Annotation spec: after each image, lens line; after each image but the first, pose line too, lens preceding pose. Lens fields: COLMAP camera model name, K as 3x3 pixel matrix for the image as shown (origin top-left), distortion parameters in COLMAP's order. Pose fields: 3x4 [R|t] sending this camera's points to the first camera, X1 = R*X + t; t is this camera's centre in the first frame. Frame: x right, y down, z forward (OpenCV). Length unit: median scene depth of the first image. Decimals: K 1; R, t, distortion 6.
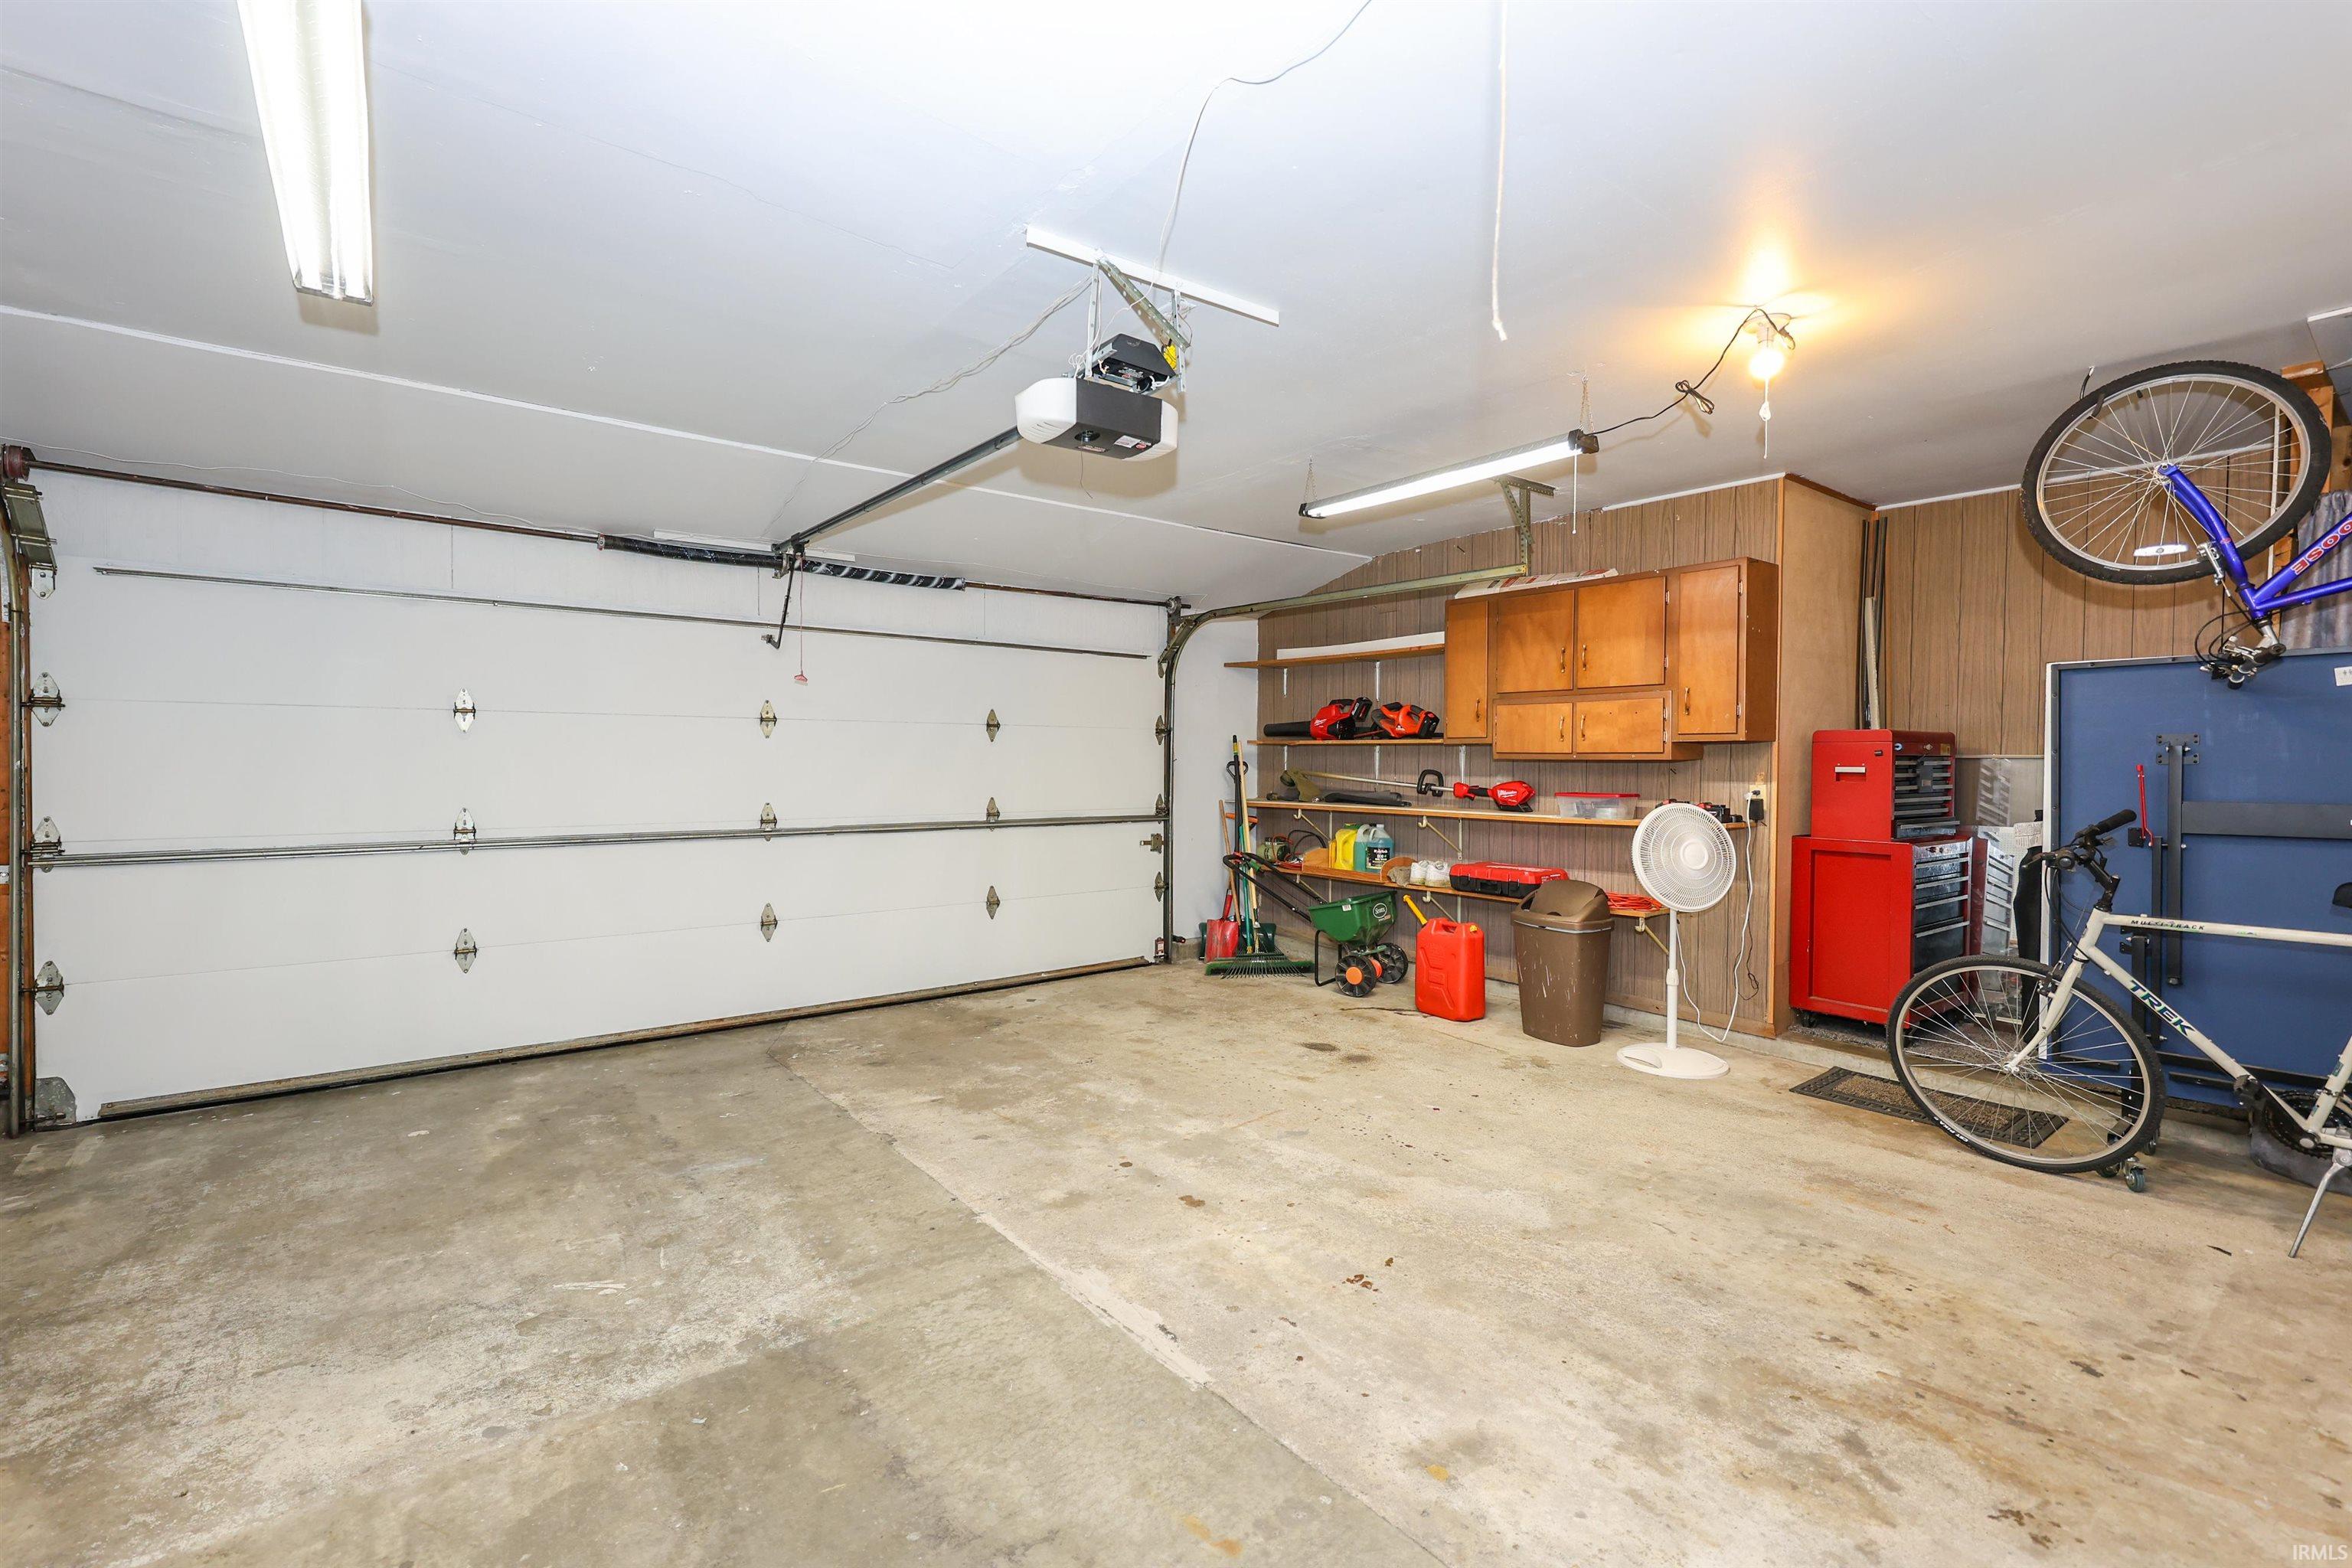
lens RADIAL K [[958.2, 0, 1163.4], [0, 958.2, 781.6], [0, 0, 1]] dist [0.000022, -0.000162]
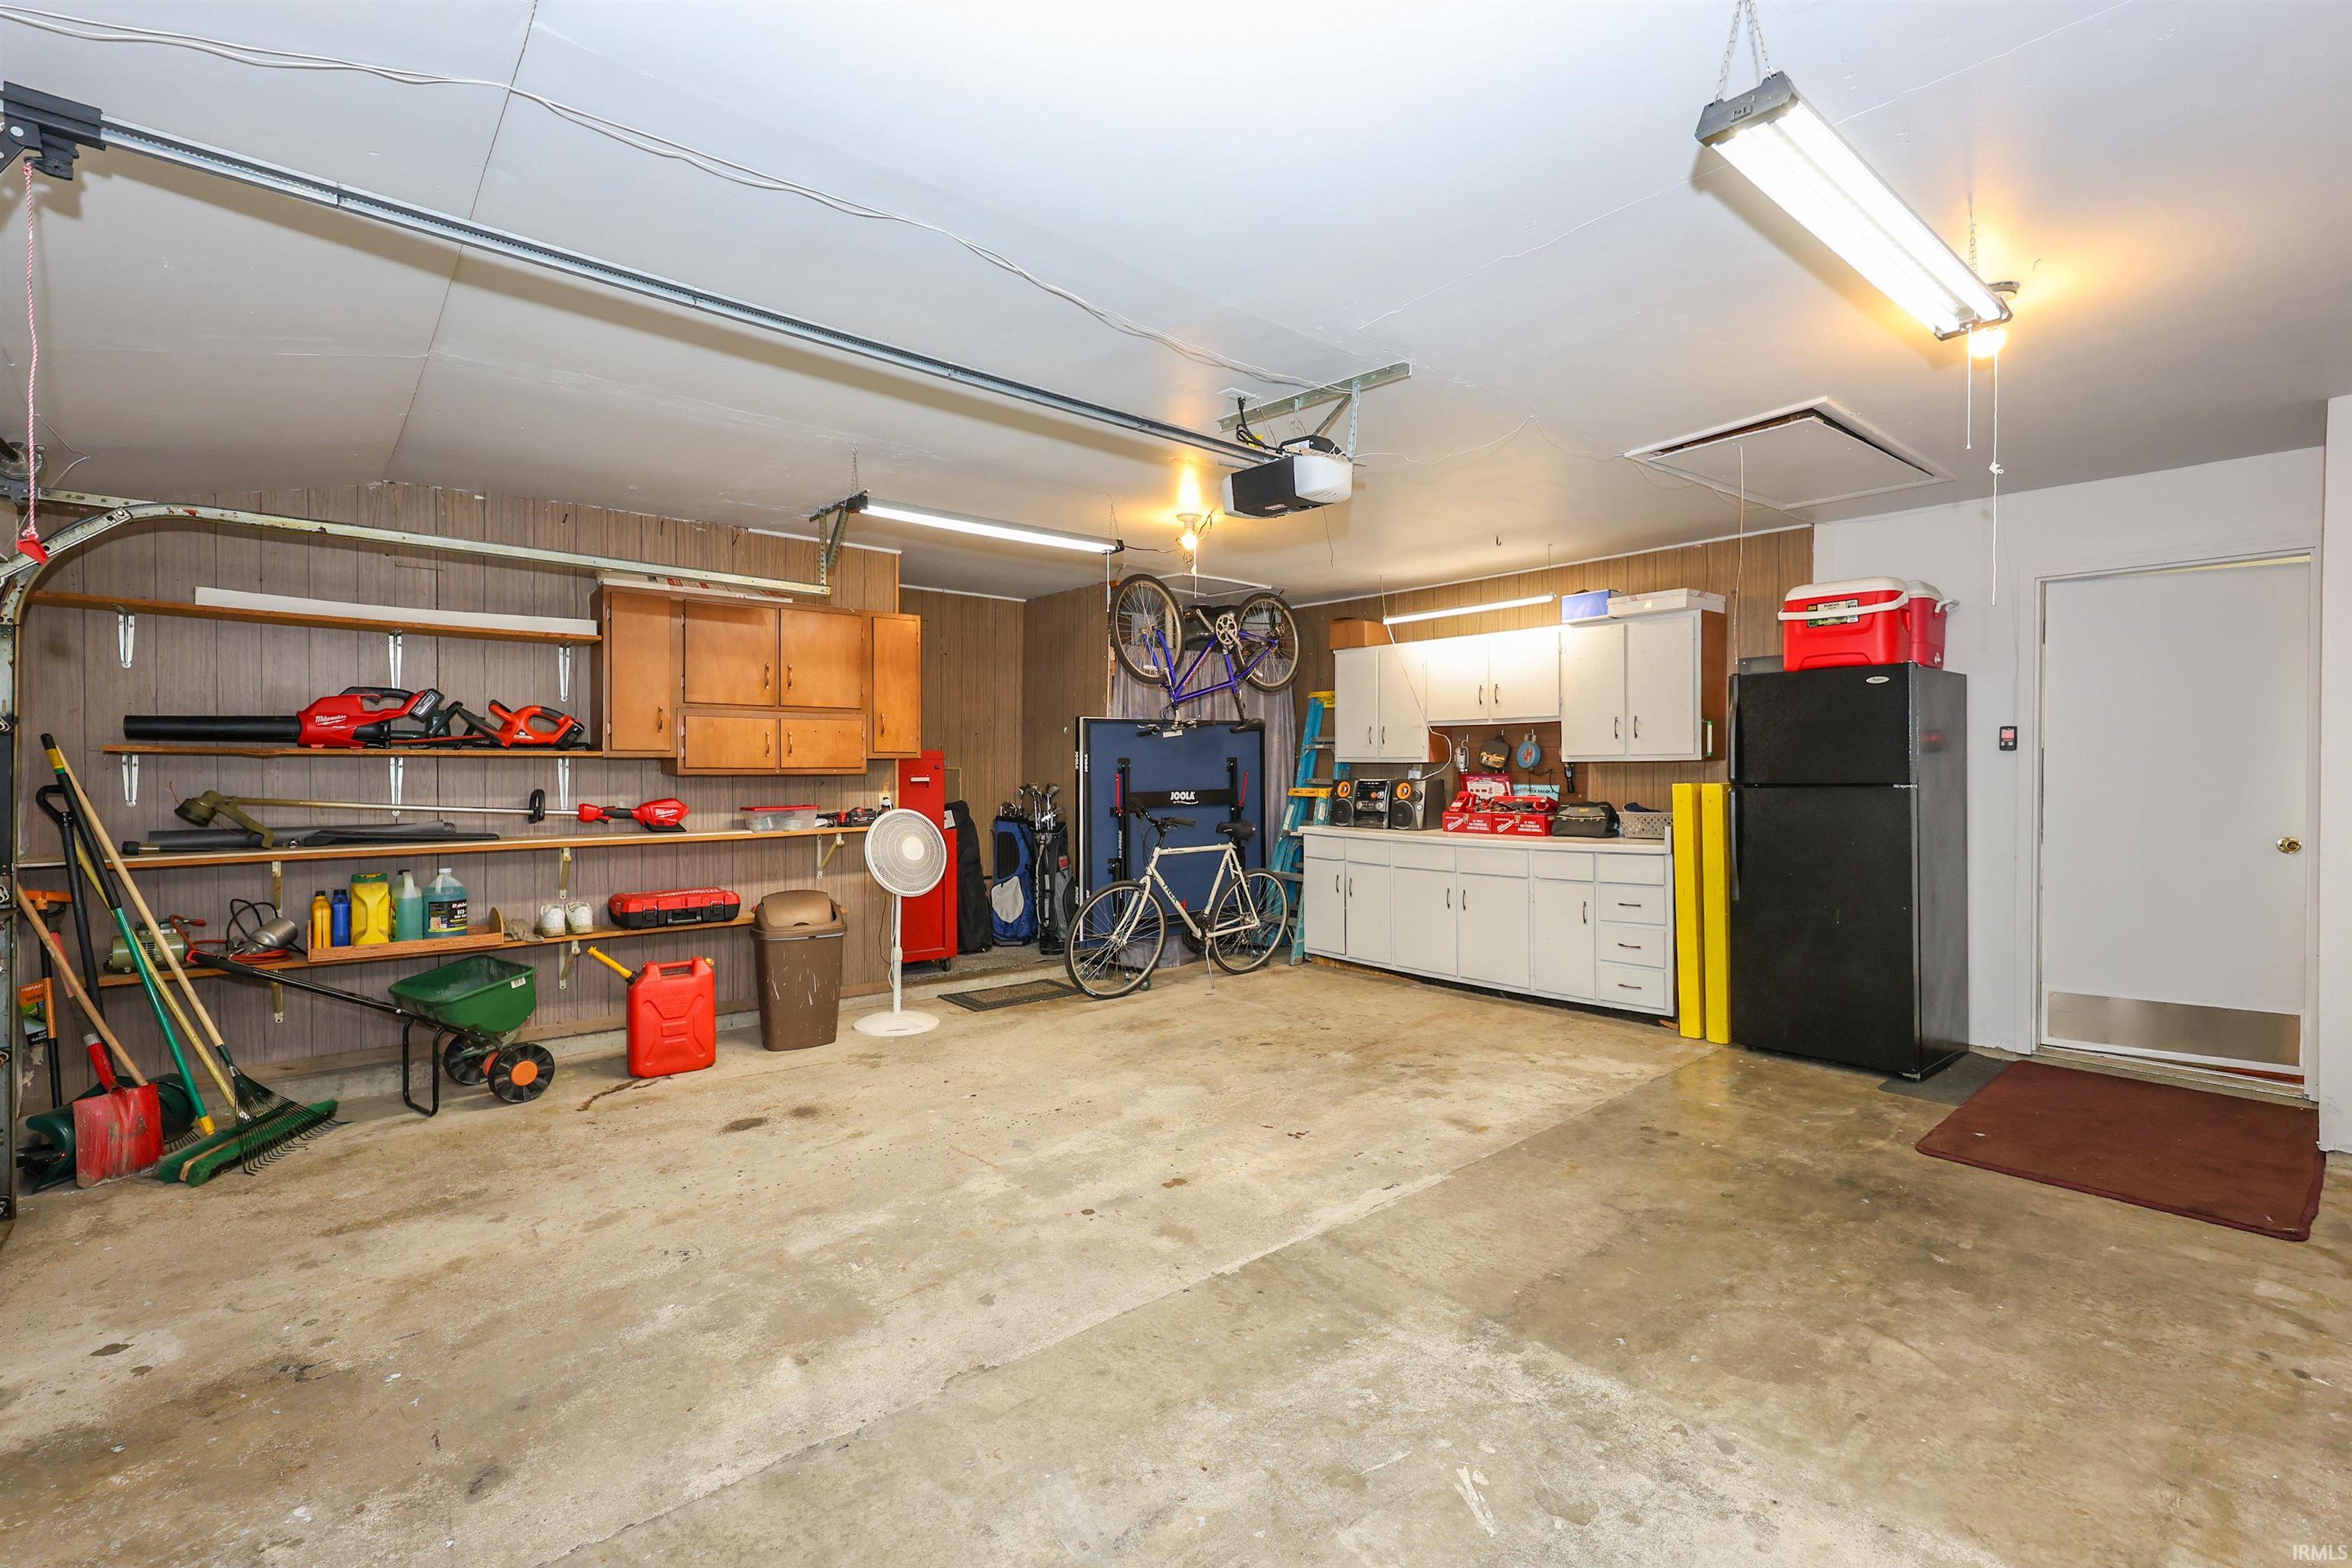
lens RADIAL K [[1004.5, 0, 1167.5], [0, 1004.5, 767.0], [0, 0, 1]] dist [0.003860, 0.000579]
pose [[0.011503, -0.005971, 0.999916, -1.063455], [0.026579, 0.999631, 0.005663, -0.042117], [-0.999581, 0.026511, 0.011658, 0.935869]]
